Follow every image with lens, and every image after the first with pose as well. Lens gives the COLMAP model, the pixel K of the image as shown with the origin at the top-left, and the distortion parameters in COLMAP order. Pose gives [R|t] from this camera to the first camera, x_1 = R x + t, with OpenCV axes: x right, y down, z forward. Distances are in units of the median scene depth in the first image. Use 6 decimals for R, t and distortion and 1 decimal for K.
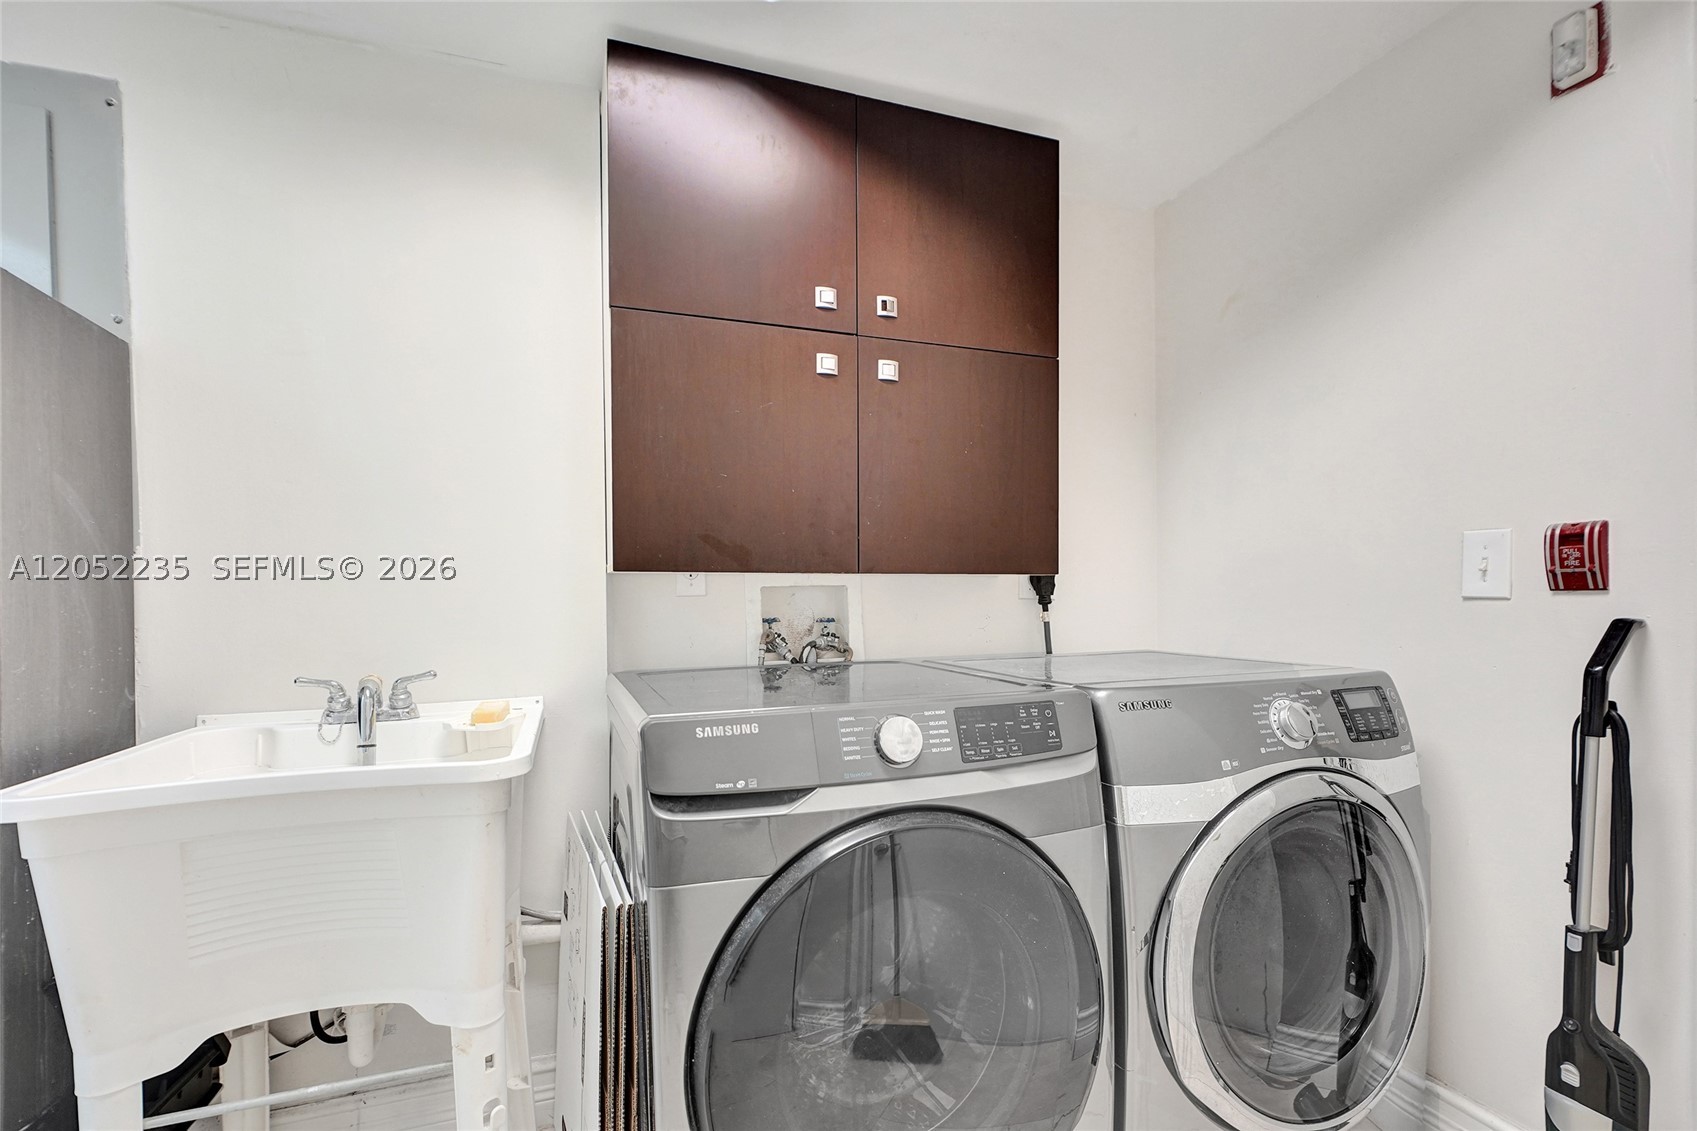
lens RADIAL K [[752.3, 0, 857.5], [0, 752.3, 590.8], [0, 0, 1]] dist [0.001041, 0.000889]
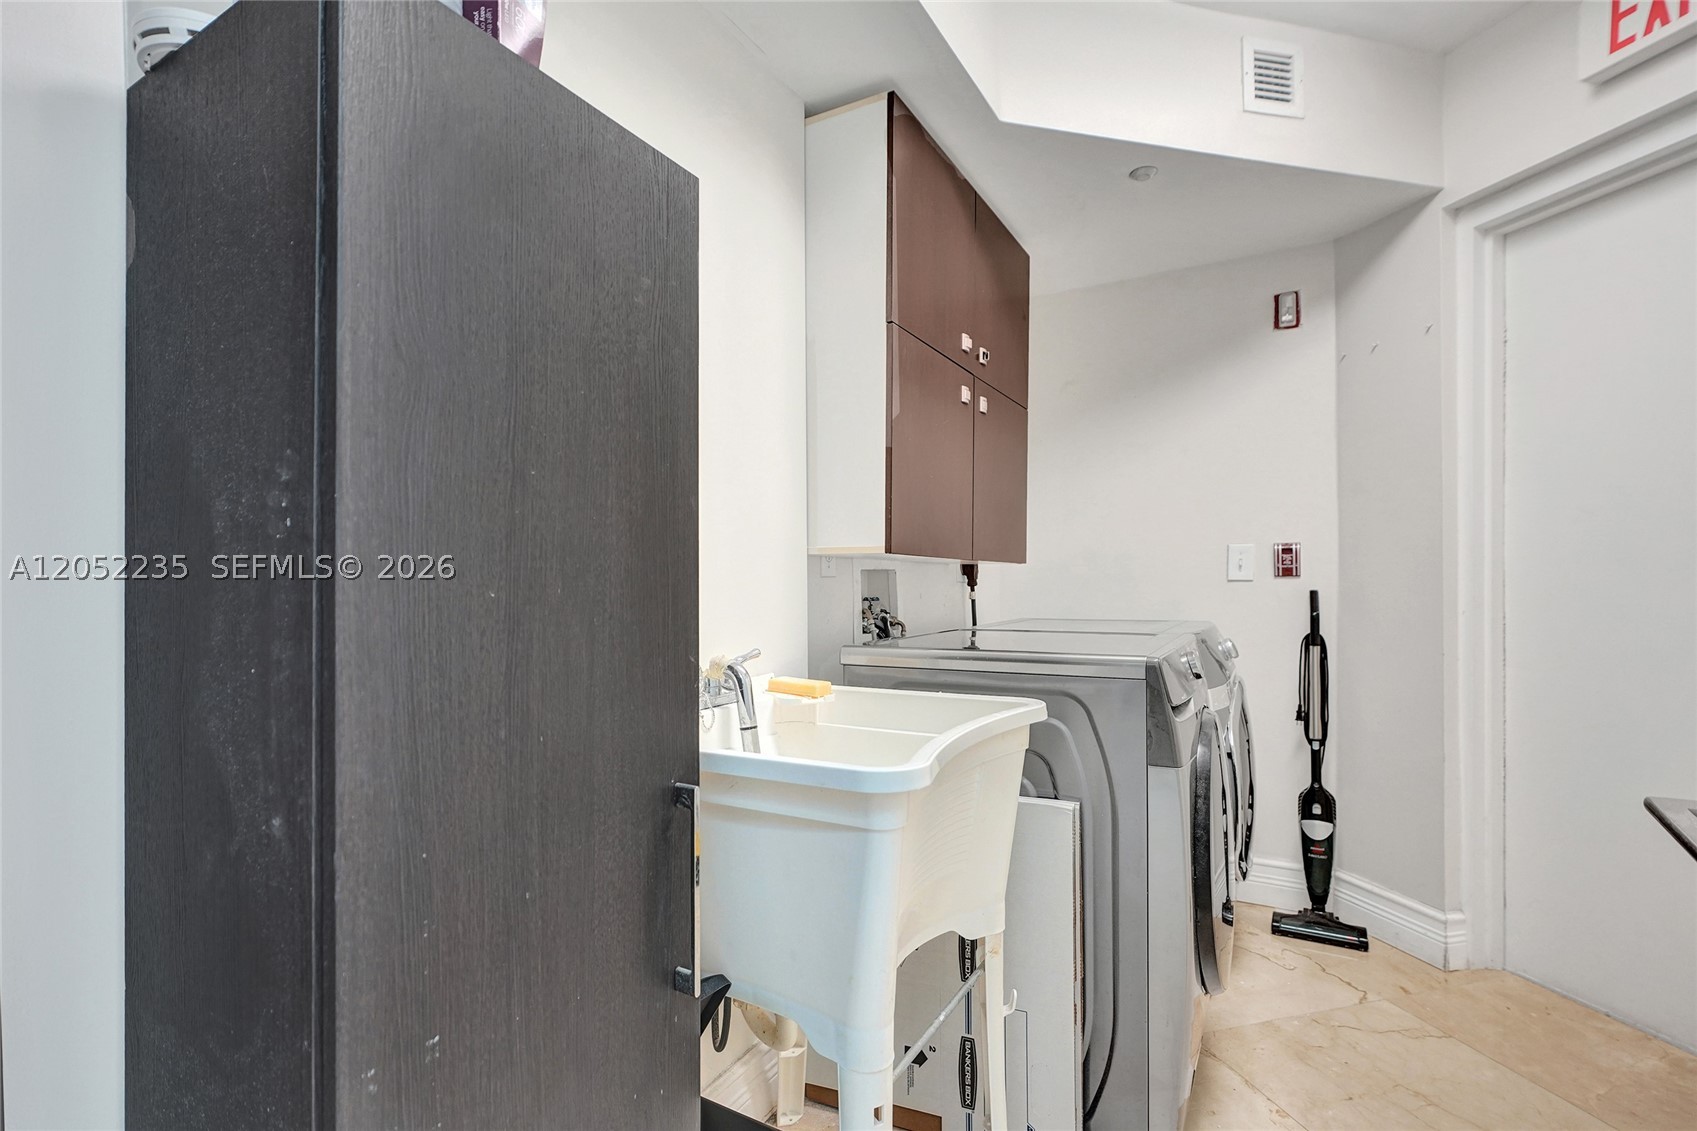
lens RADIAL K [[782.7, 0, 838.4], [0, 782.7, 569.5], [0, 0, 1]] dist [-0.001470, 0.003720]
pose [[0.772731, 0.014097, 0.634577, -1.234658], [-0.004393, 0.999848, -0.016862, 0.019869], [-0.634719, 0.010243, 0.772675, 0.139168]]
